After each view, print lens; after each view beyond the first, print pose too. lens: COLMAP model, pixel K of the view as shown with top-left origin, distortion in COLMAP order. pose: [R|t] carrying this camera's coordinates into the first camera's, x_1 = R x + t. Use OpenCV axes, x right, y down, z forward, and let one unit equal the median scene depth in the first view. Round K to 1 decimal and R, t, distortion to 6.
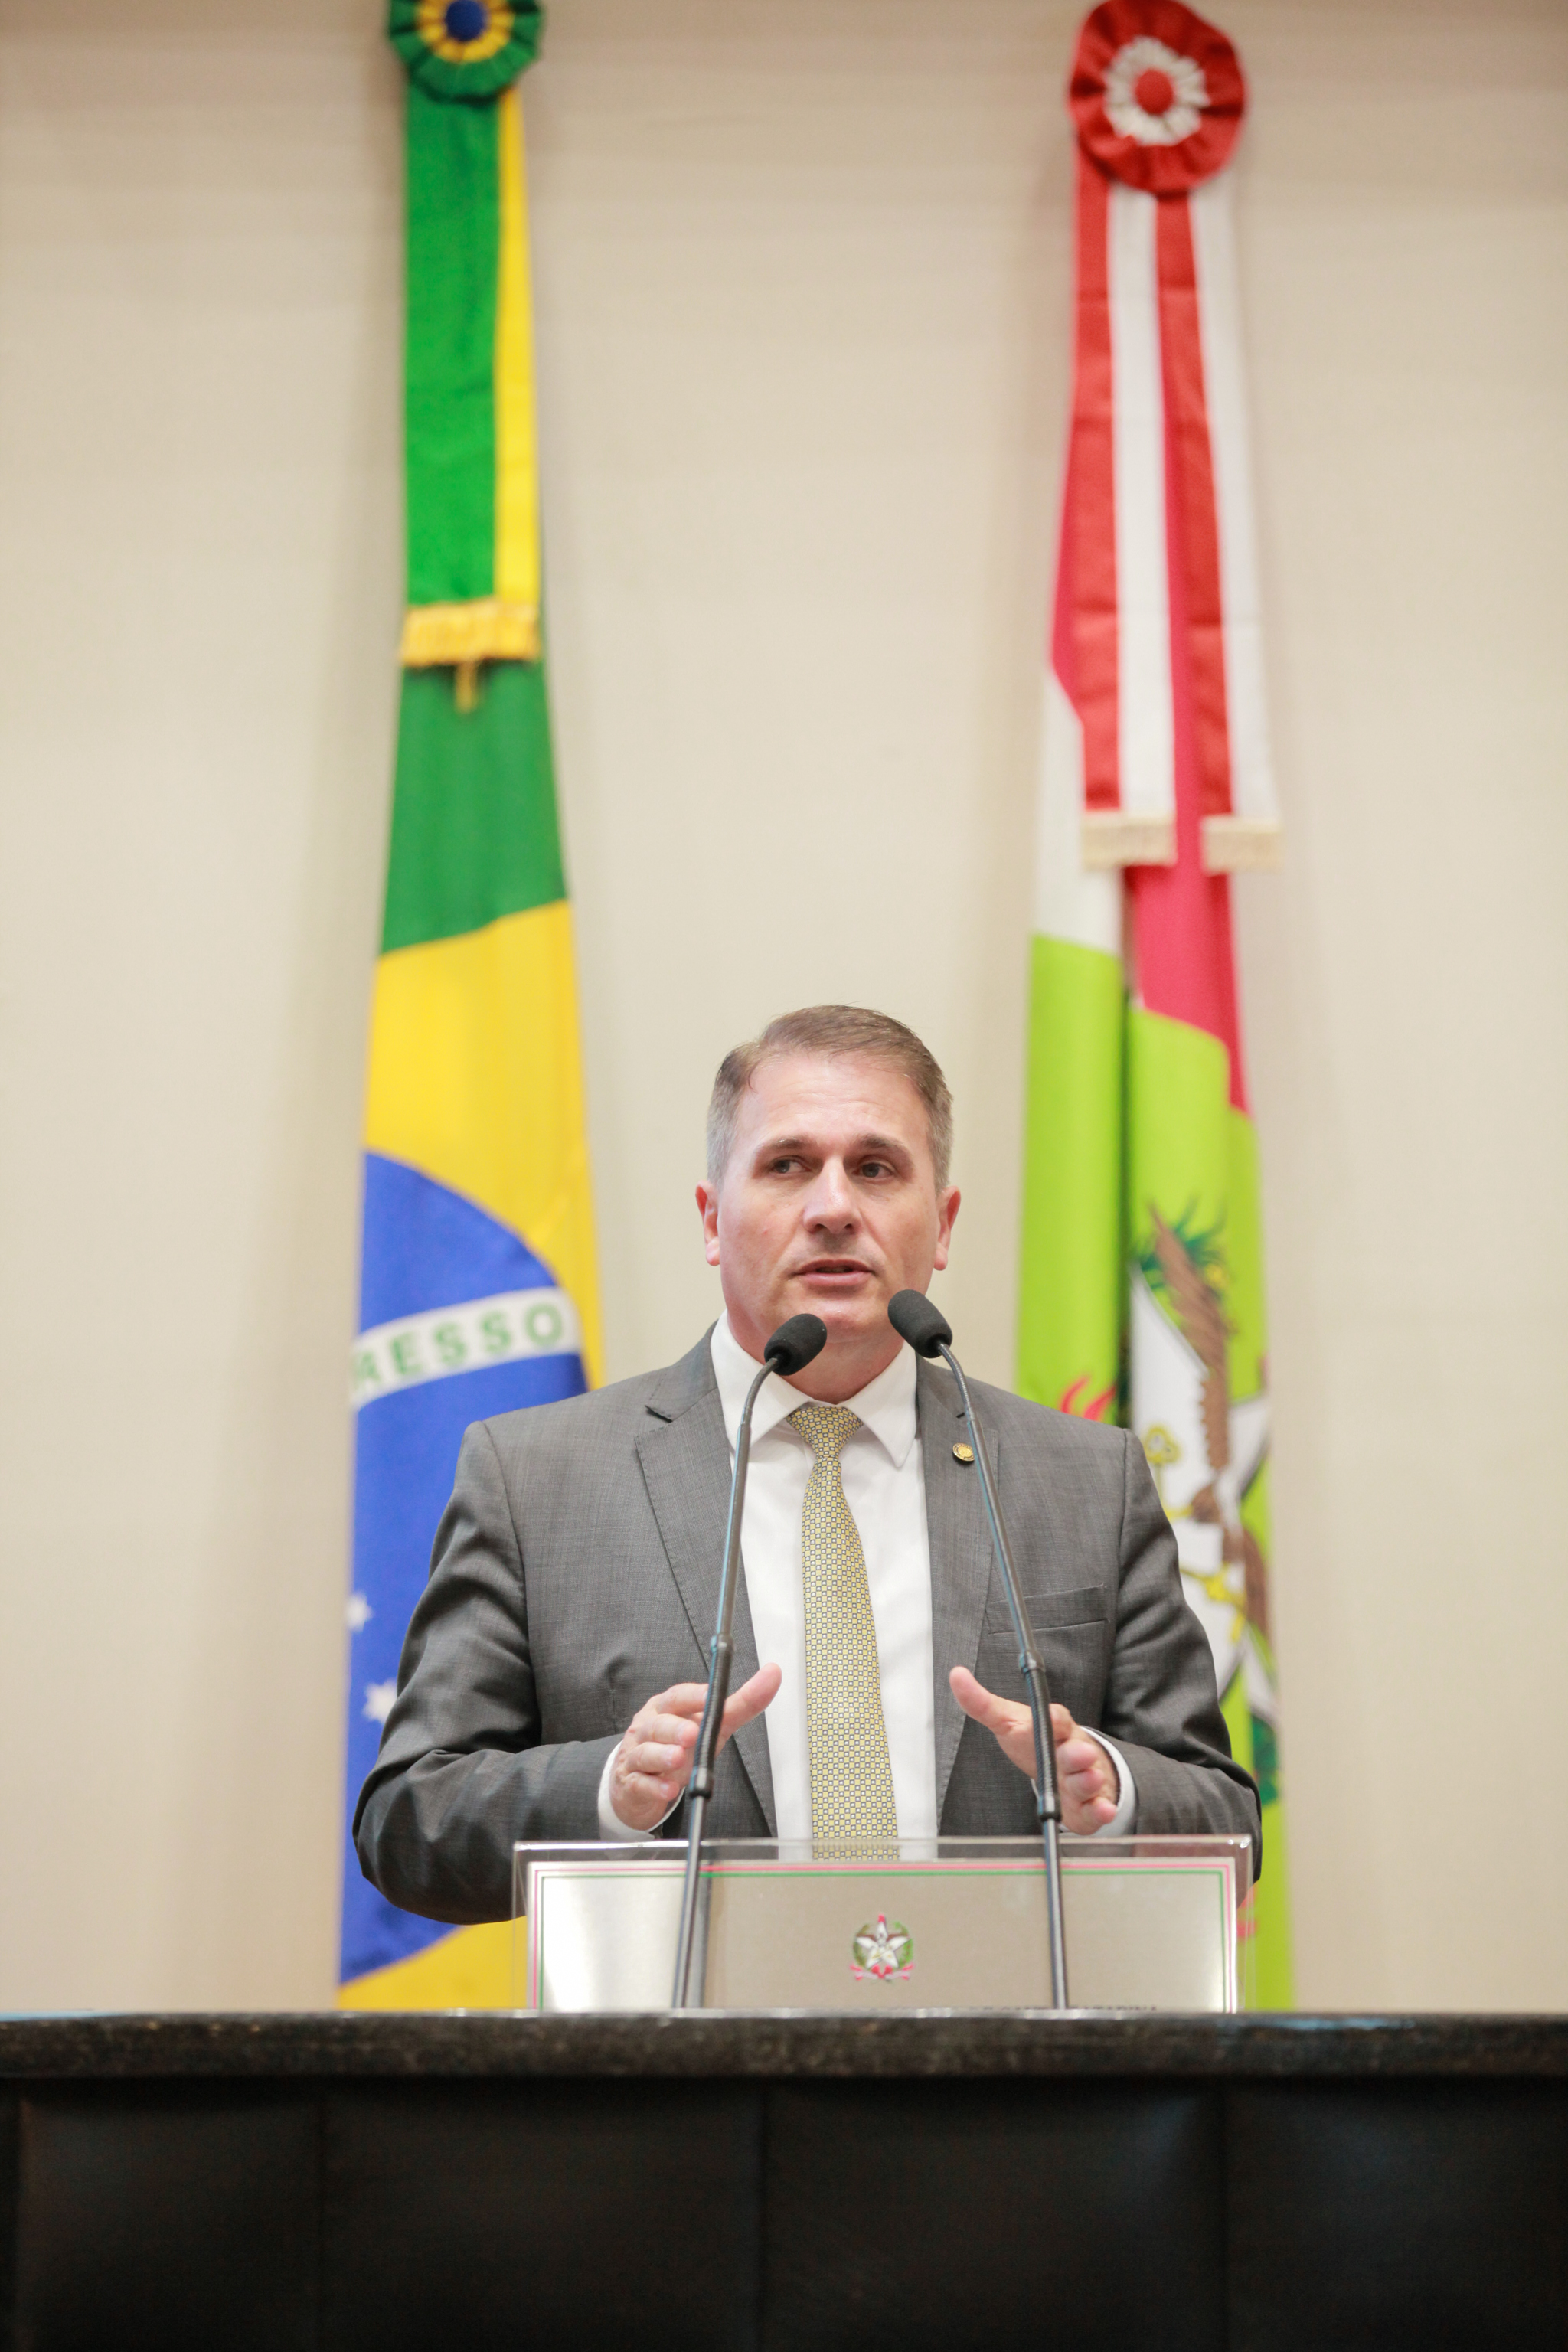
lens RADIAL K [[9453.4, 0, 798.7], [0, 9453.4, 1207.6], [0, 0, 1]] dist [0.462290, 1.146102]
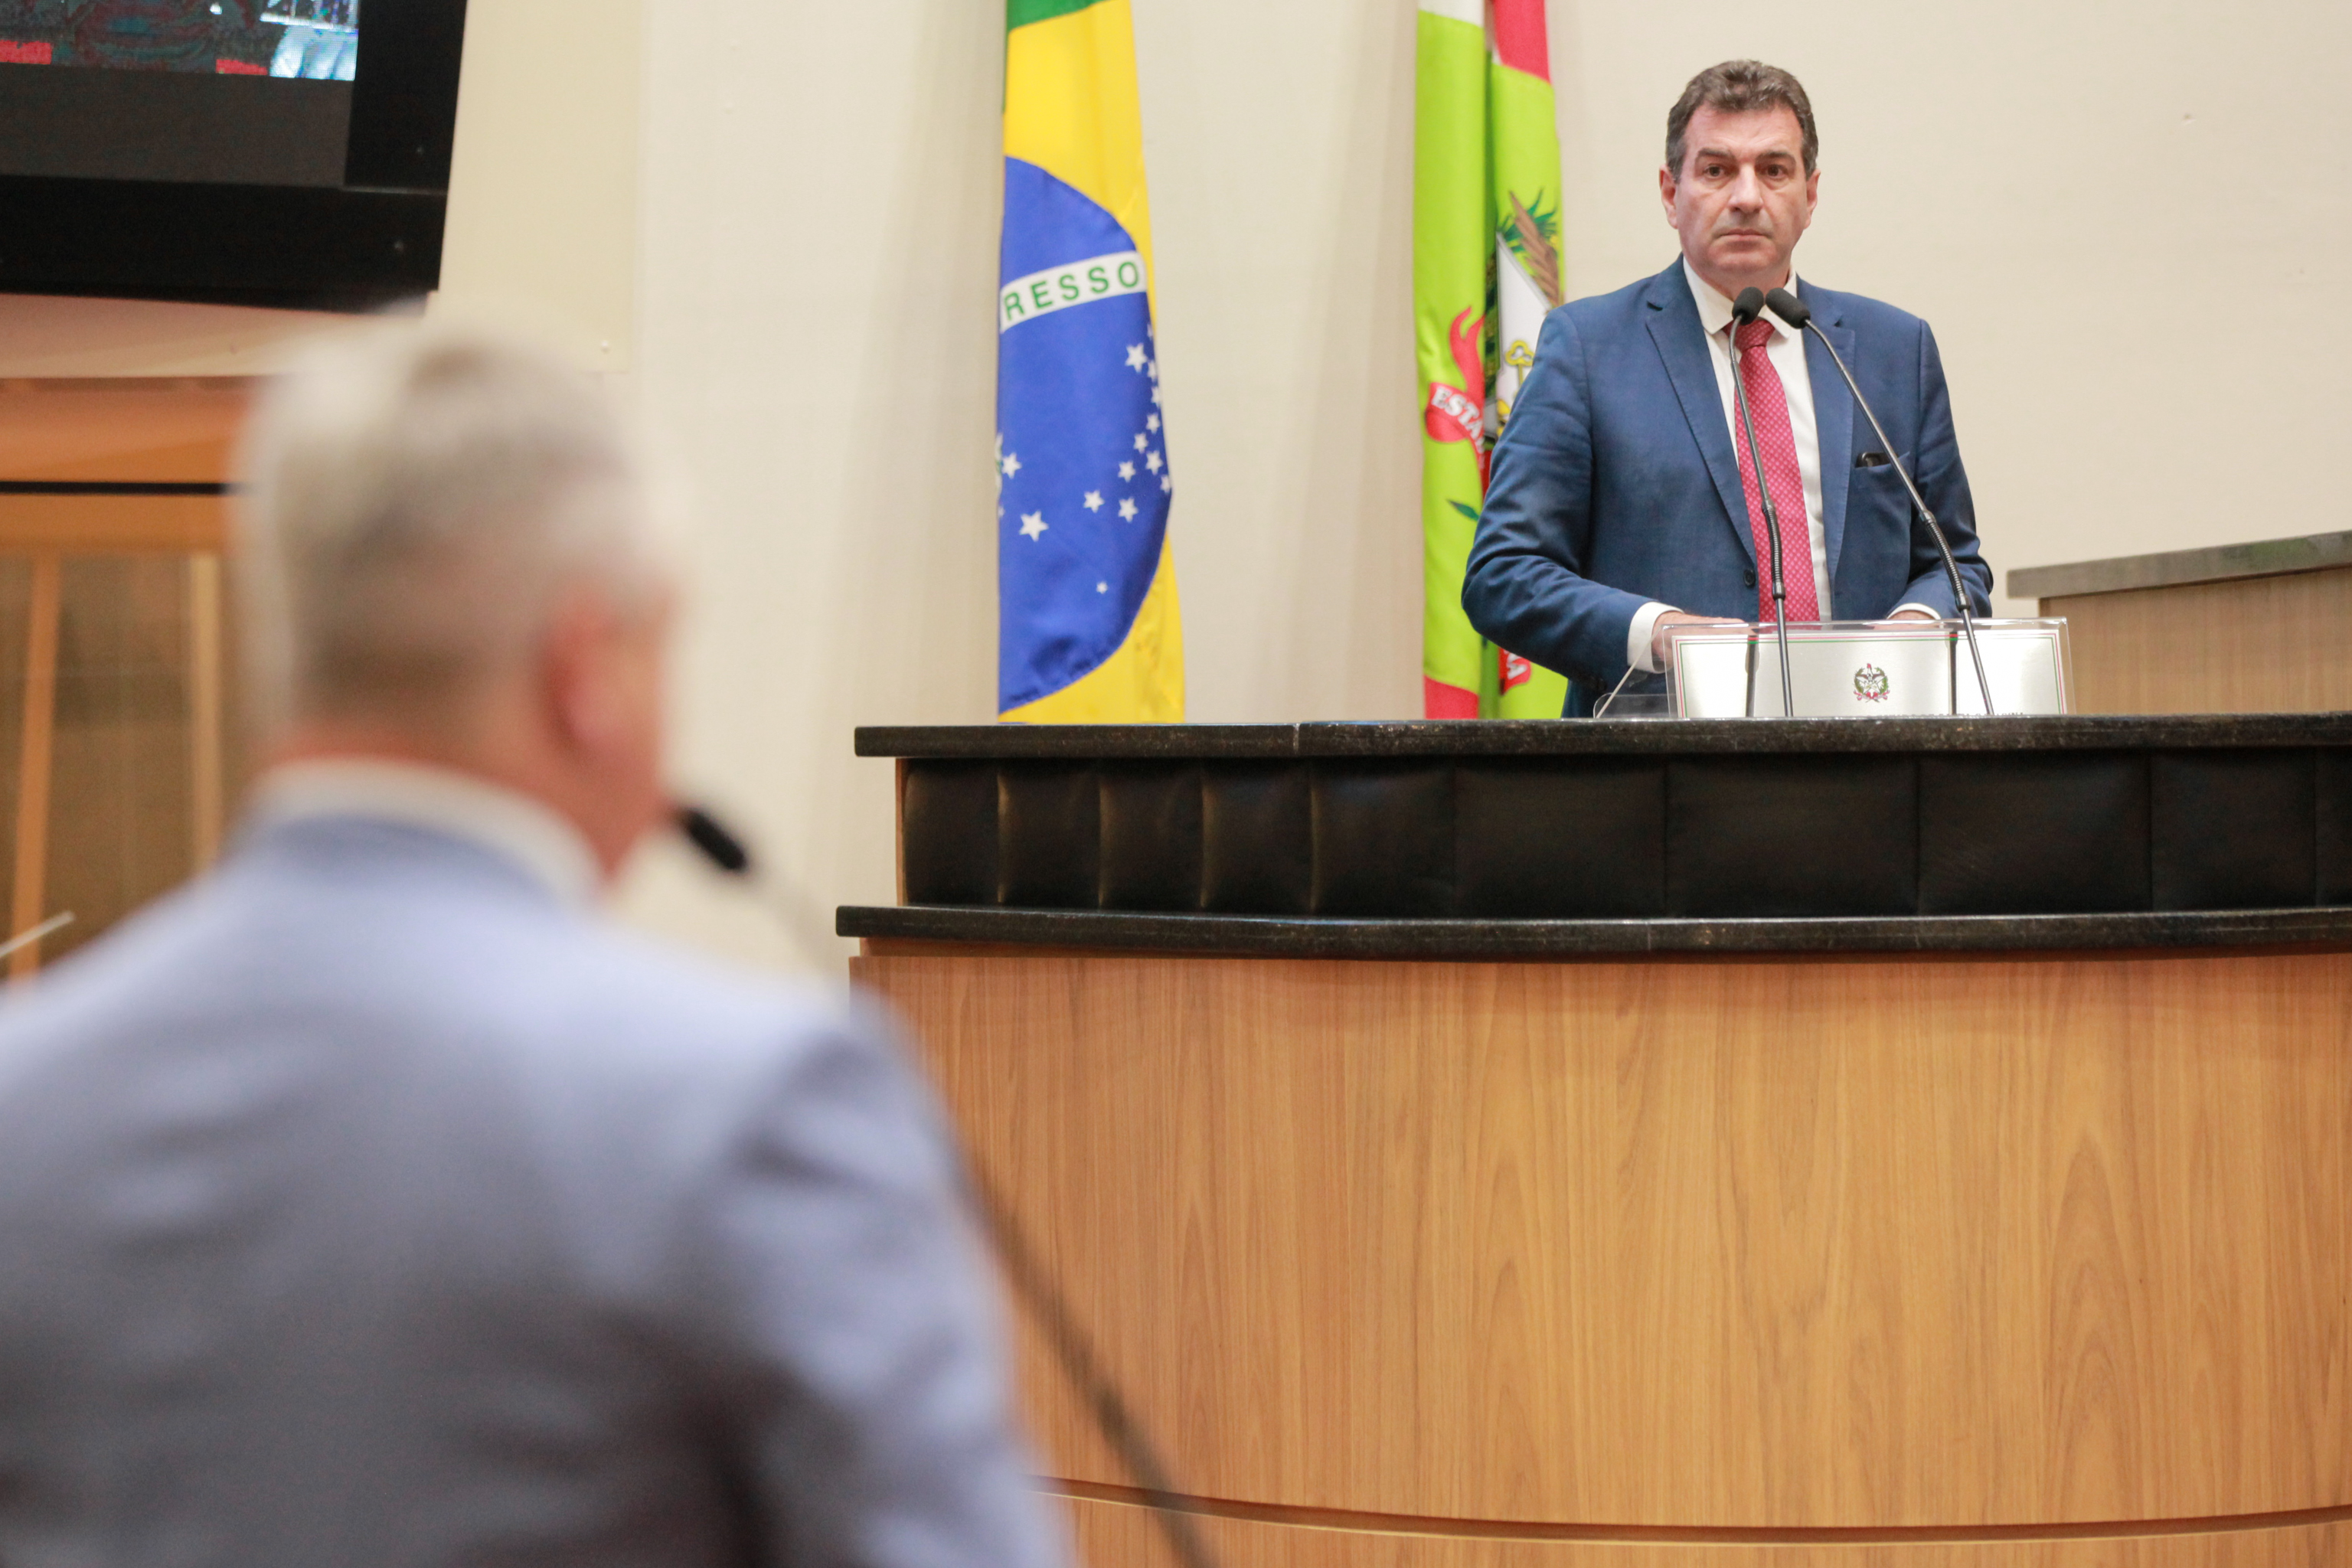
lens RADIAL K [[9798.0, 0, 1176.0], [0, 9798.0, 784.0], [0, 0, 1]] dist [0.324427, -2.351521]
pose [[0.975824, -0.009731, 0.218341, -0.361822], [-0.009524, 0.996166, 0.086962, -0.042716], [-0.218350, -0.086939, 0.971990, -0.527812]]
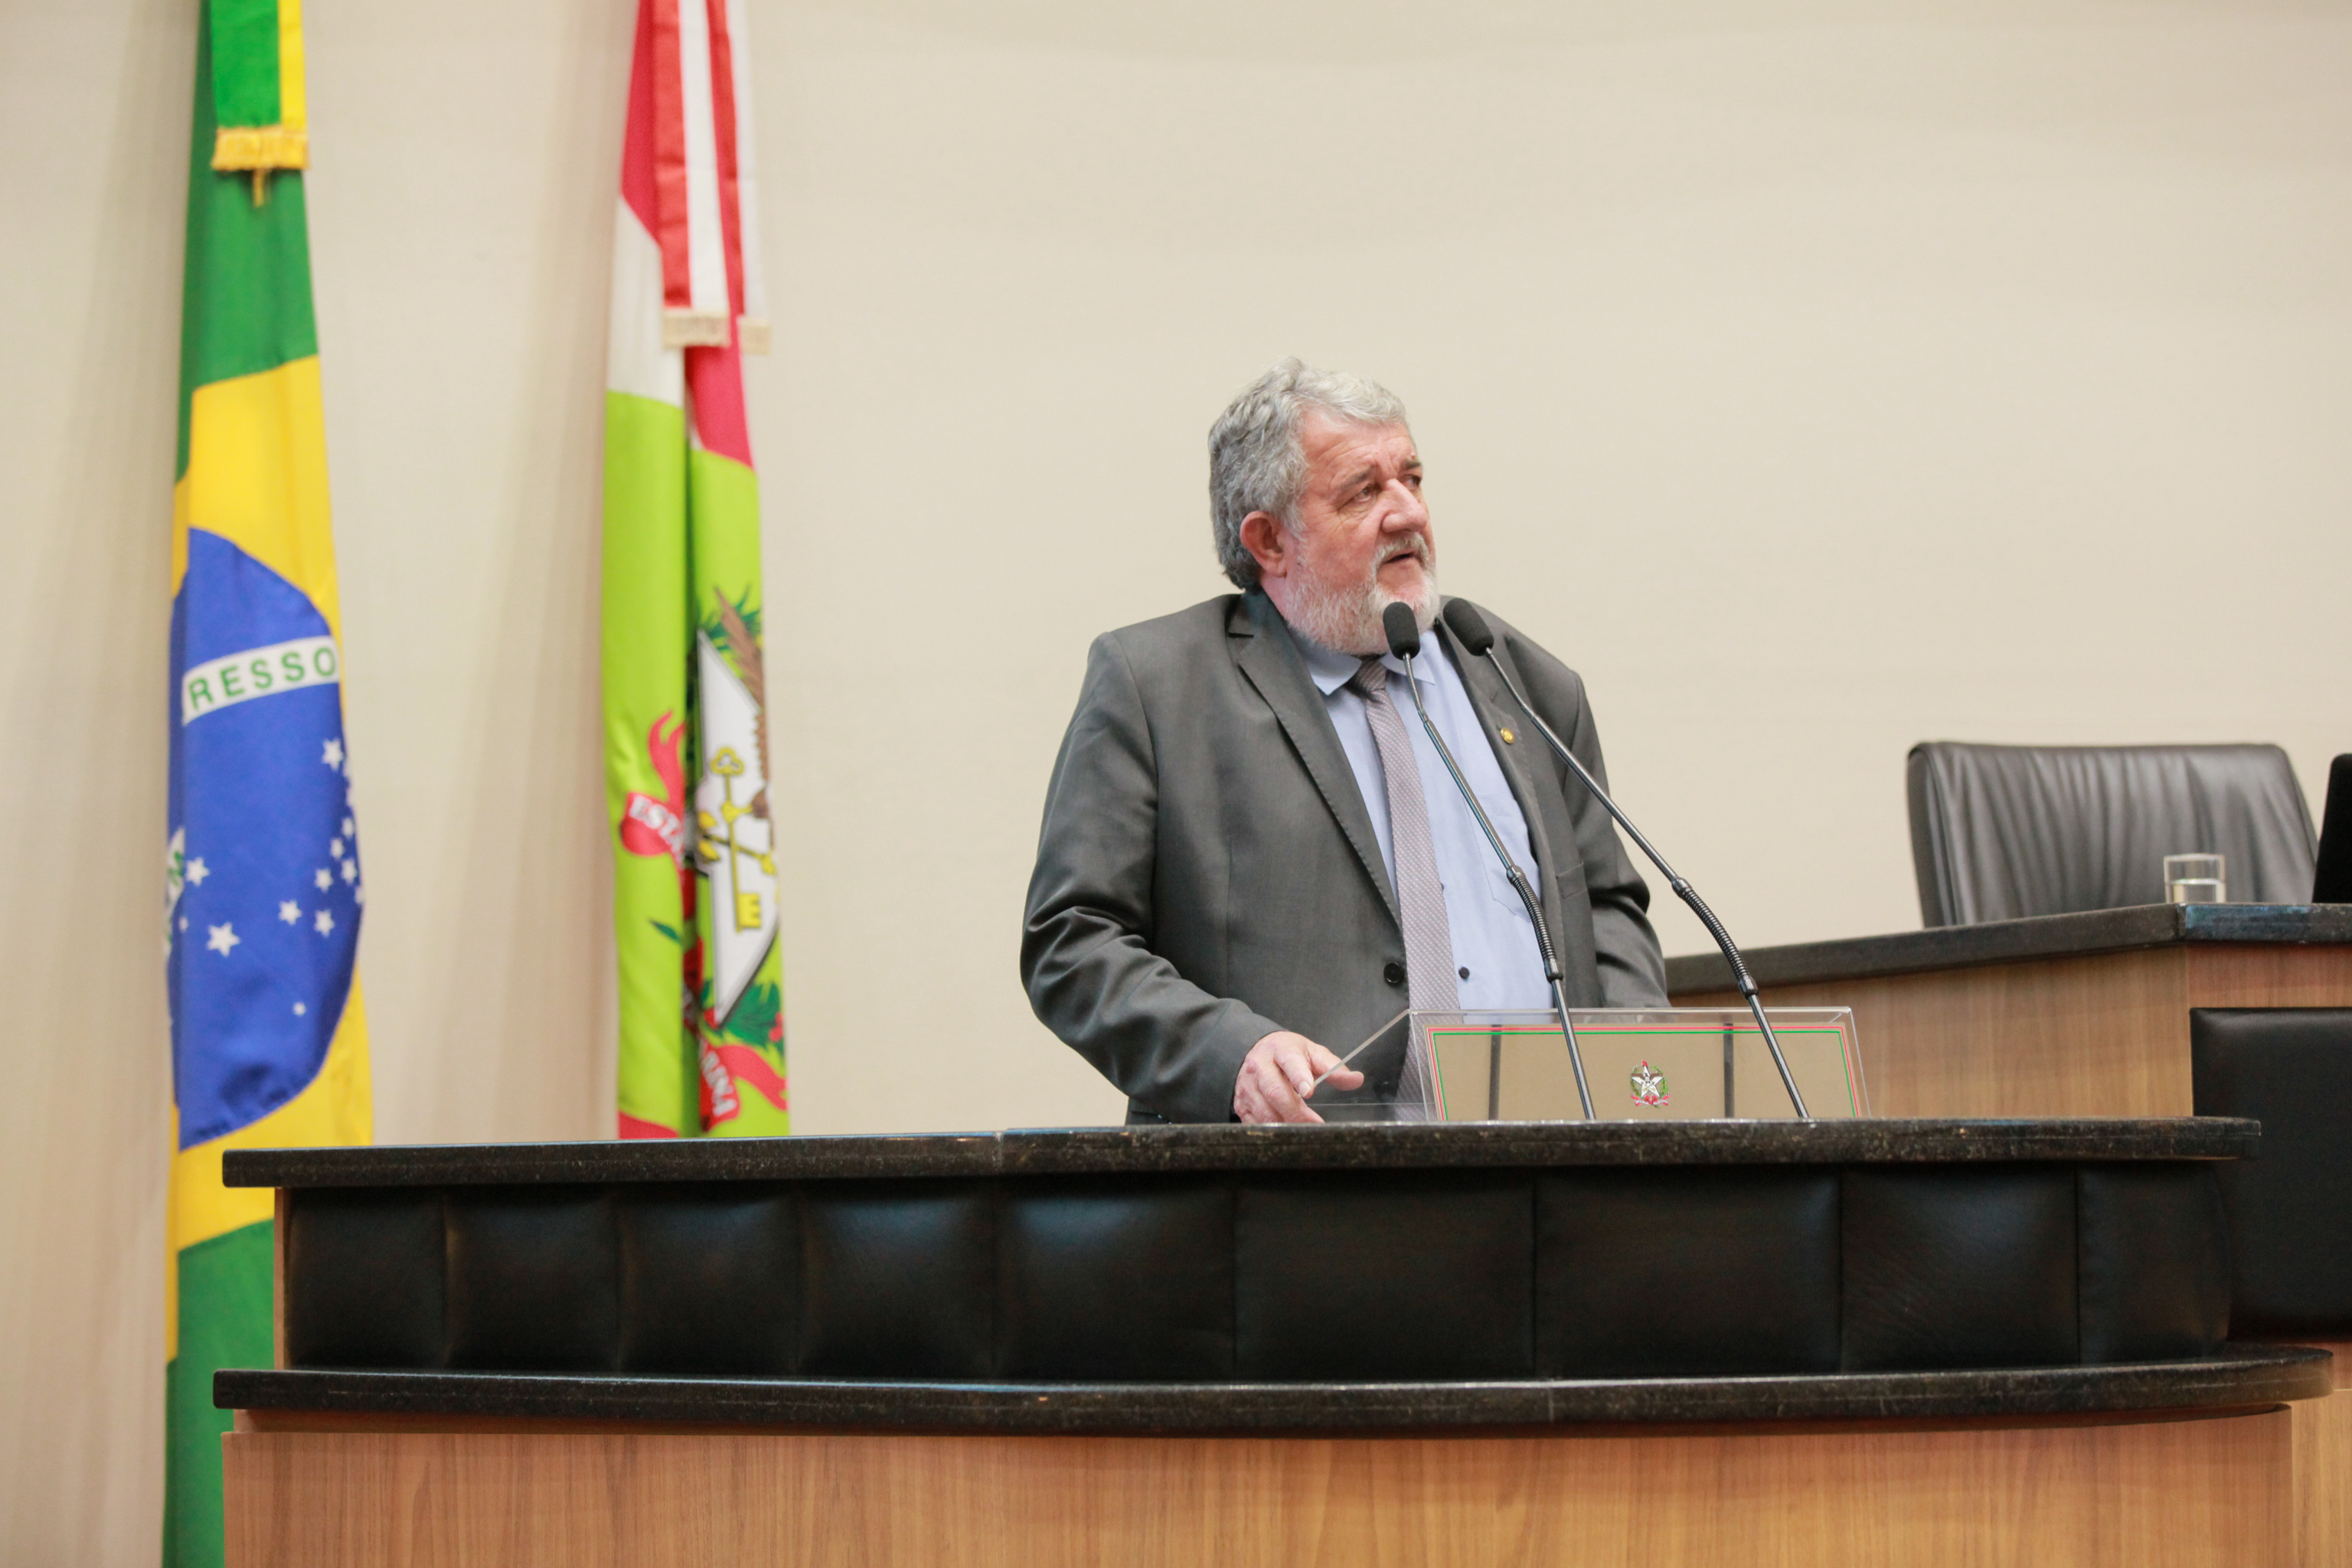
lens RADIAL K [[6721.4, 0, 1176.0], [0, 6721.4, 784.0], [0, 0, 1]] dist [-0.125734, 1.987399]
pose [[0.879622, 0.020858, 0.475216, -0.376502], [-0.028636, 0.999548, 0.009133, 0.017564], [-0.474811, -0.021642, 0.879822, 0.095816]]
